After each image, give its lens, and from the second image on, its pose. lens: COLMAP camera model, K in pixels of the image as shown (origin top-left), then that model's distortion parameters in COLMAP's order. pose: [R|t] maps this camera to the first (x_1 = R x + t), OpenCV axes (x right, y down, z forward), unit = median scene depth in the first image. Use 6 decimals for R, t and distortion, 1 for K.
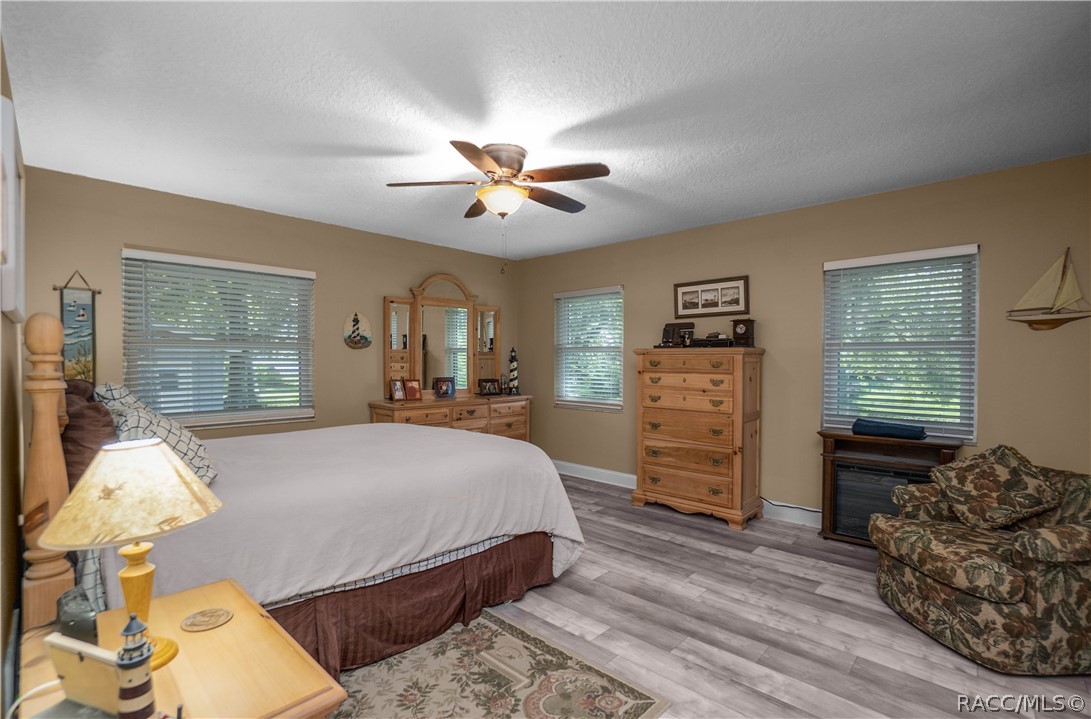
lens RADIAL K [[505.2, 0, 546.6], [0, 505.2, 363.2], [0, 0, 1]] dist [0.000110, 0.000068]
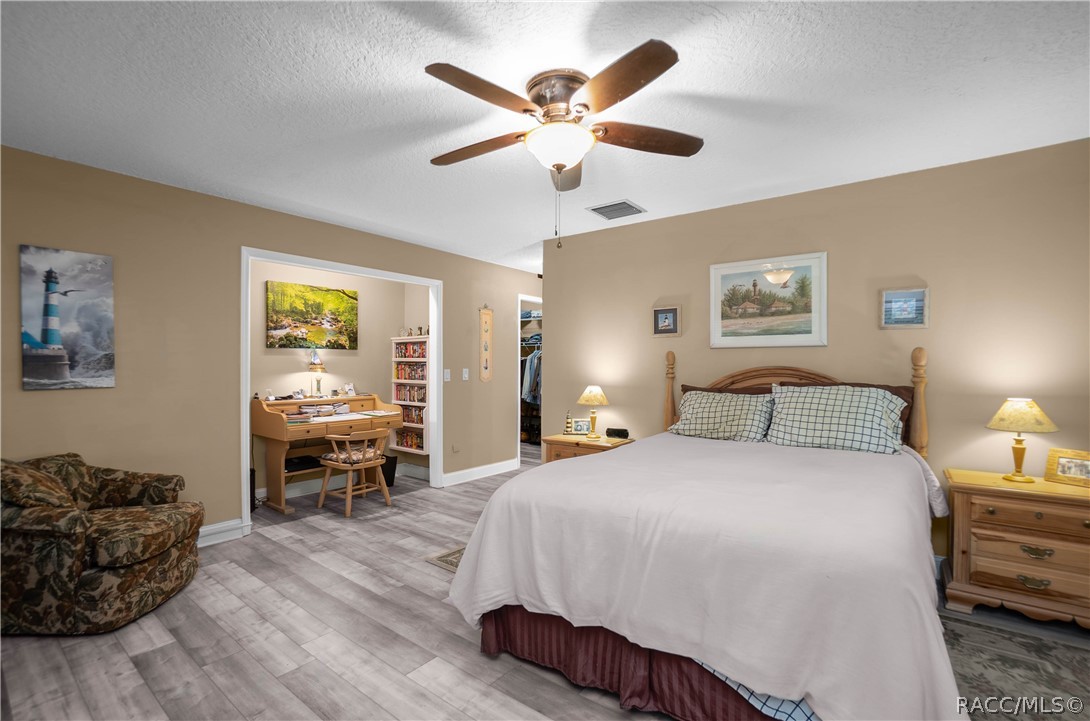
lens RADIAL K [[504.7, 0, 544.5], [0, 504.7, 364.0], [0, 0, 1]] dist [0.000110, 0.000068]
pose [[-0.995385, -0.003496, -0.095899, 0.007497], [-0.003556, 0.999994, 0.000456, -0.005798], [0.095897, 0.000794, -0.995391, 1.988914]]
